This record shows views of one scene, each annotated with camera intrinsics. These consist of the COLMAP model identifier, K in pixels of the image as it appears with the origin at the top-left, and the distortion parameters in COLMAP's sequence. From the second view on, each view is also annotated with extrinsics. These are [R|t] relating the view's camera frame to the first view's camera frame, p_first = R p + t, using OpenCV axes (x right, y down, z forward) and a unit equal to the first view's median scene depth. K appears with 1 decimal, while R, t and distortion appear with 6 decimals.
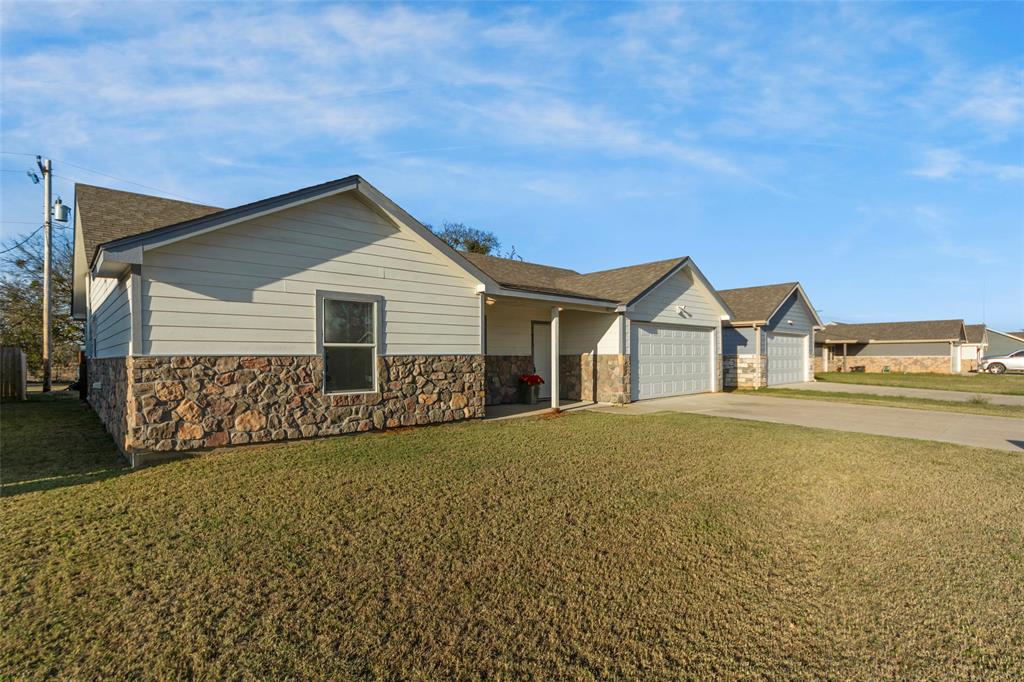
lens RADIAL K [[490.6, 0, 511.7], [0, 490.6, 357.1], [0, 0, 1]] dist [-0.000286, -0.000012]
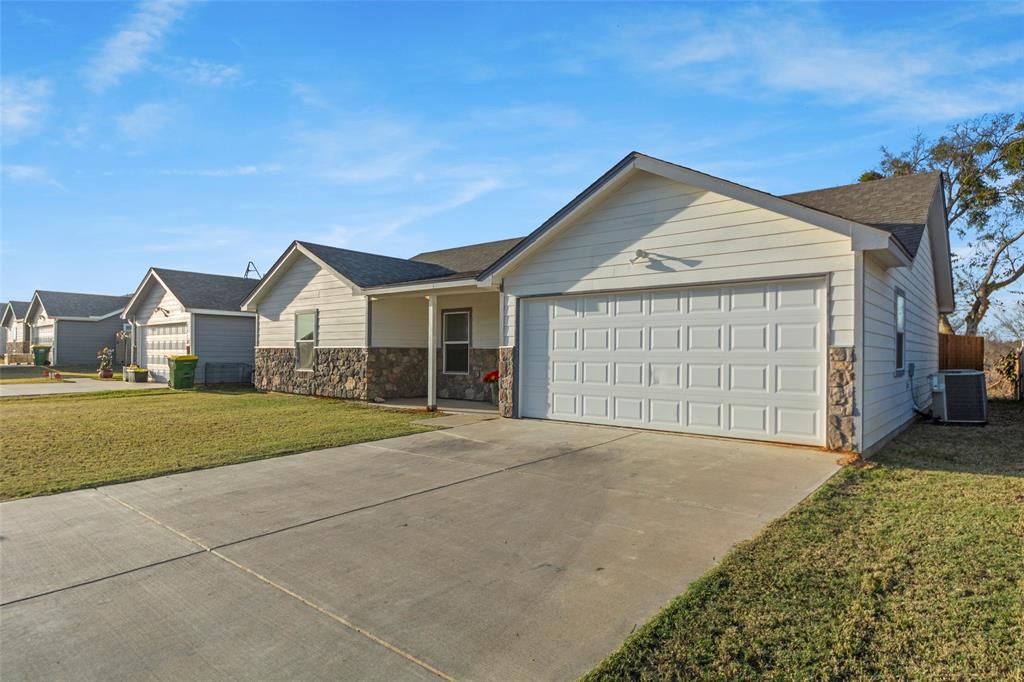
lens RADIAL K [[572.1, 0, 512.0], [0, 572.1, 341.0], [0, 0, 1]] dist [-0.000034, 0.000000]
pose [[0.117930, -0.013322, -0.992933, 1.410965], [-0.008451, 0.999860, -0.014419, -0.002964], [0.992986, 0.010092, 0.117800, 1.237611]]
